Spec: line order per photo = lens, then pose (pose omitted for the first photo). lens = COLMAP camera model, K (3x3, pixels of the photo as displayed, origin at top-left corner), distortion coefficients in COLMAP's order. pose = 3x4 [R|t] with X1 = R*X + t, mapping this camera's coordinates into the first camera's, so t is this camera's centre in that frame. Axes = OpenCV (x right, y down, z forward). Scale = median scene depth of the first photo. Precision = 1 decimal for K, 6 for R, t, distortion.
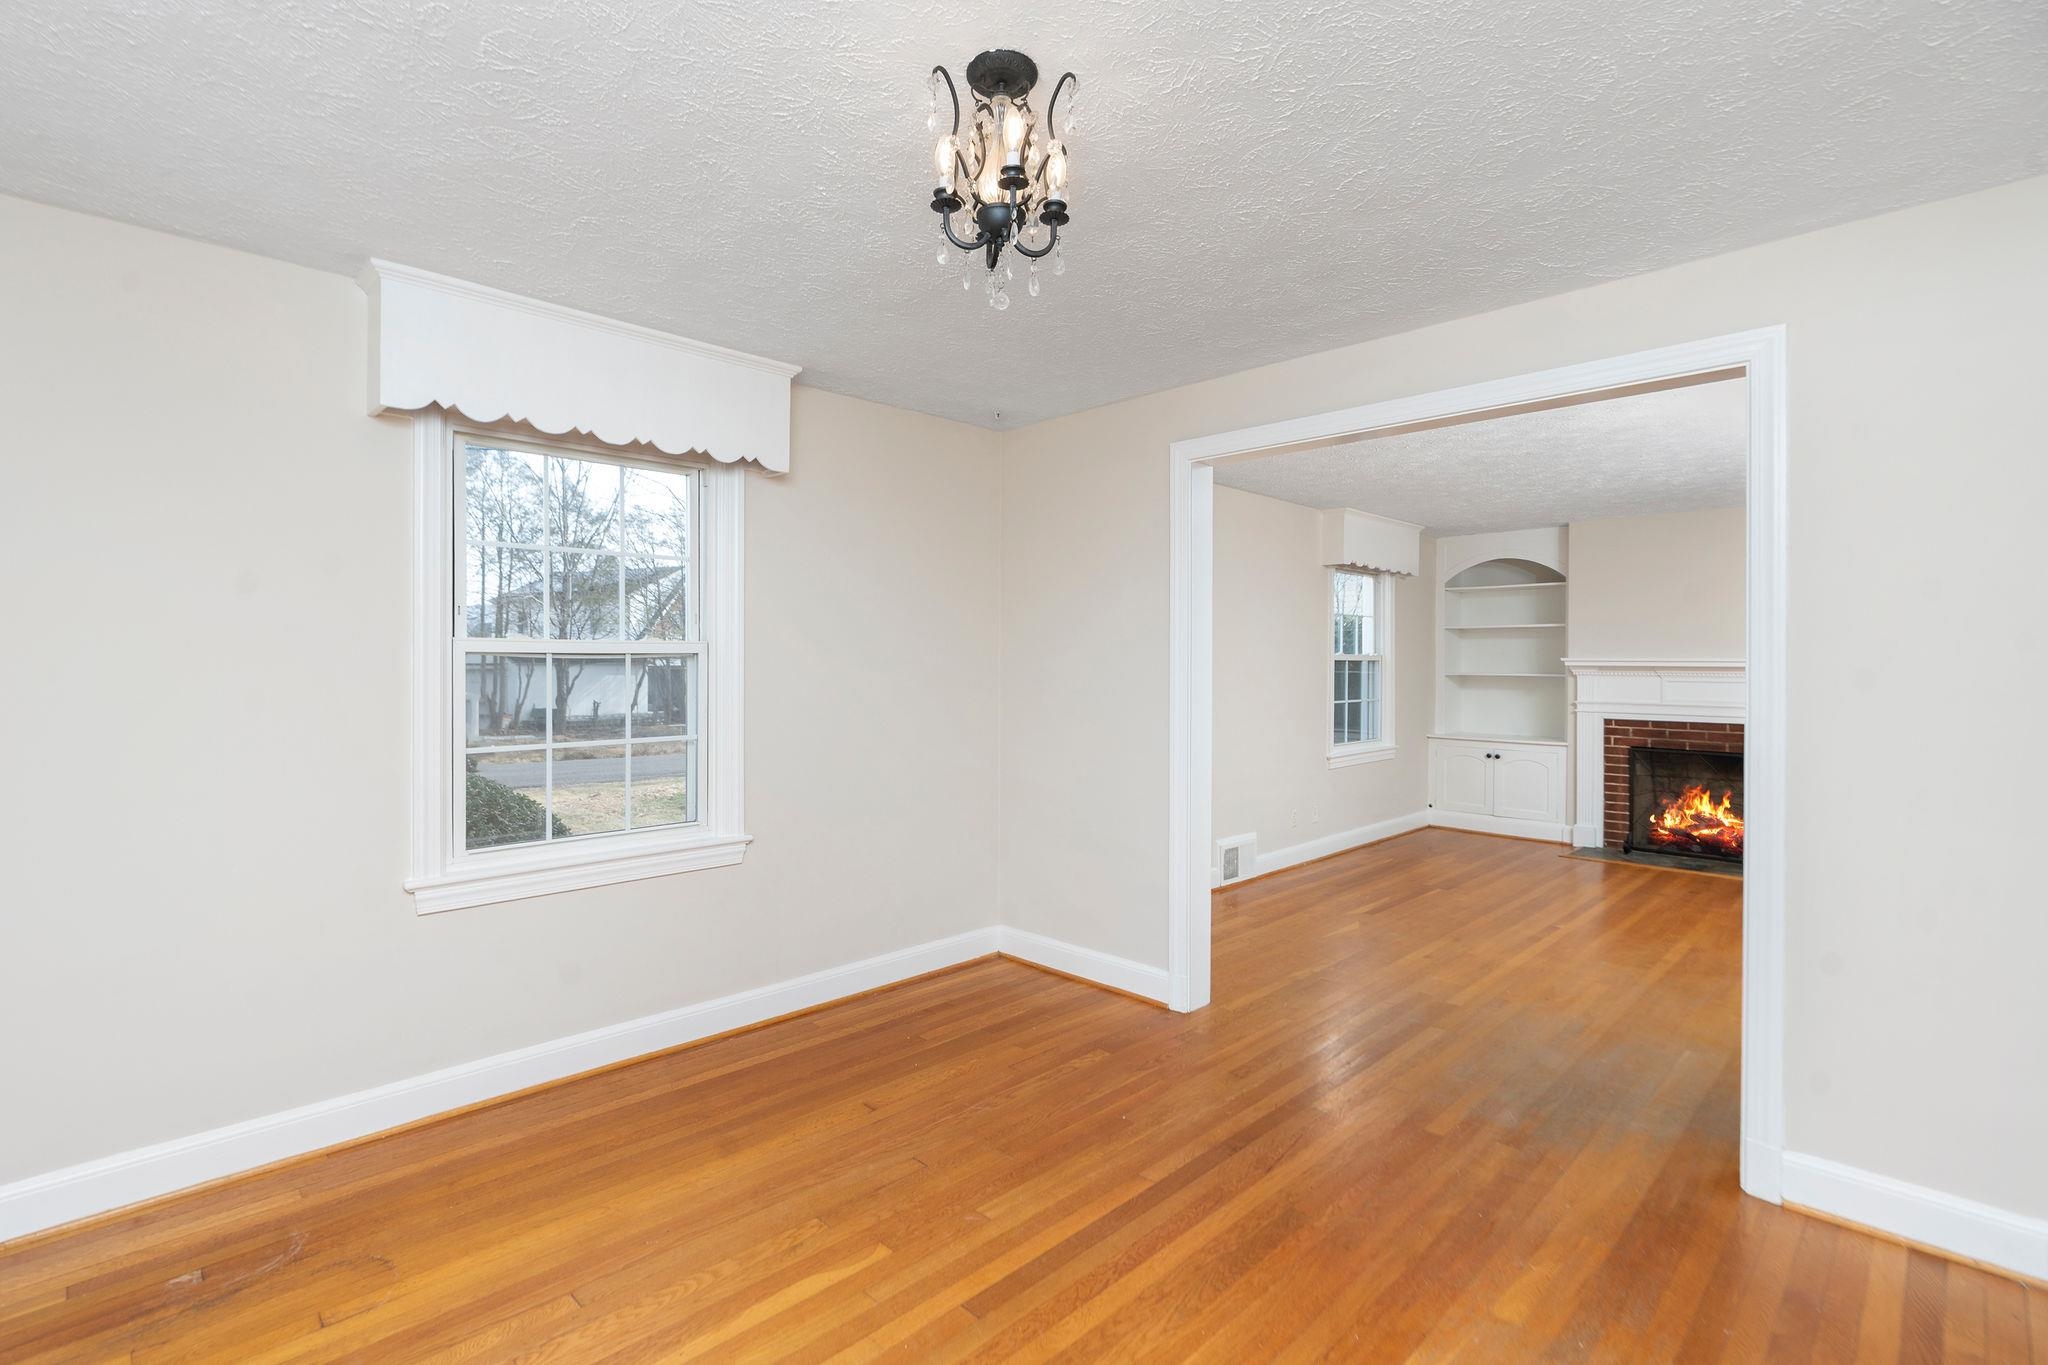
lens RADIAL K [[952.0, 0, 1023.5], [0, 952.0, 669.6], [0, 0, 1]] dist [-0.004344, -0.000124]
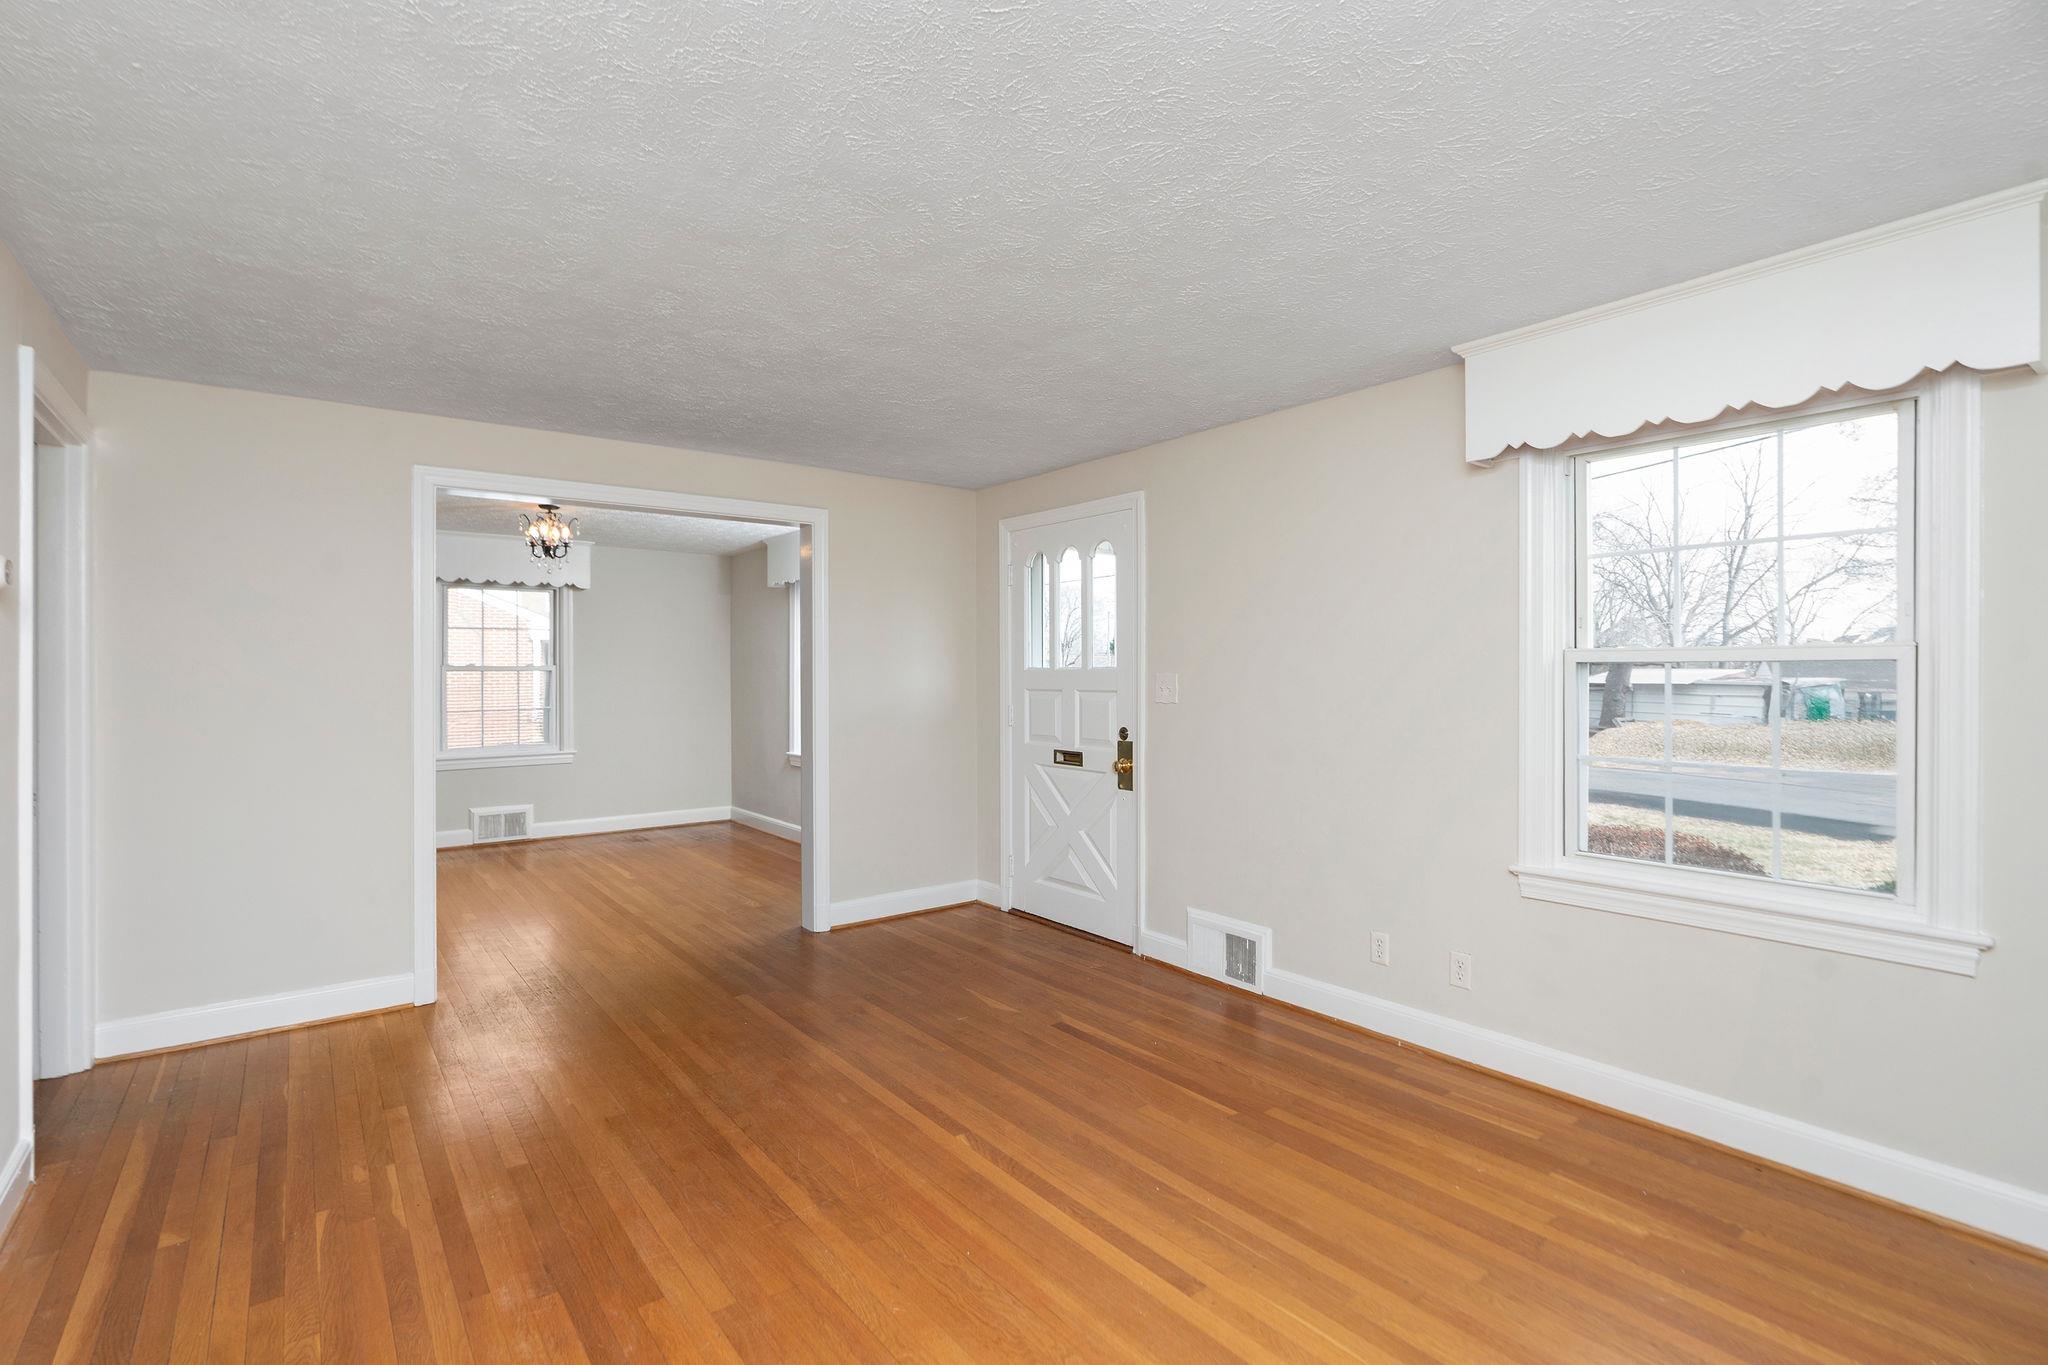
lens RADIAL K [[952.0, 0, 1022.5], [0, 952.0, 678.1], [0, 0, 1]] dist [-0.004344, -0.000124]
pose [[-0.128871, 0.003977, -0.991653, 0.551703], [-0.003212, 0.999985, 0.004428, -0.005228], [0.991656, 0.003756, -0.128856, 0.542468]]
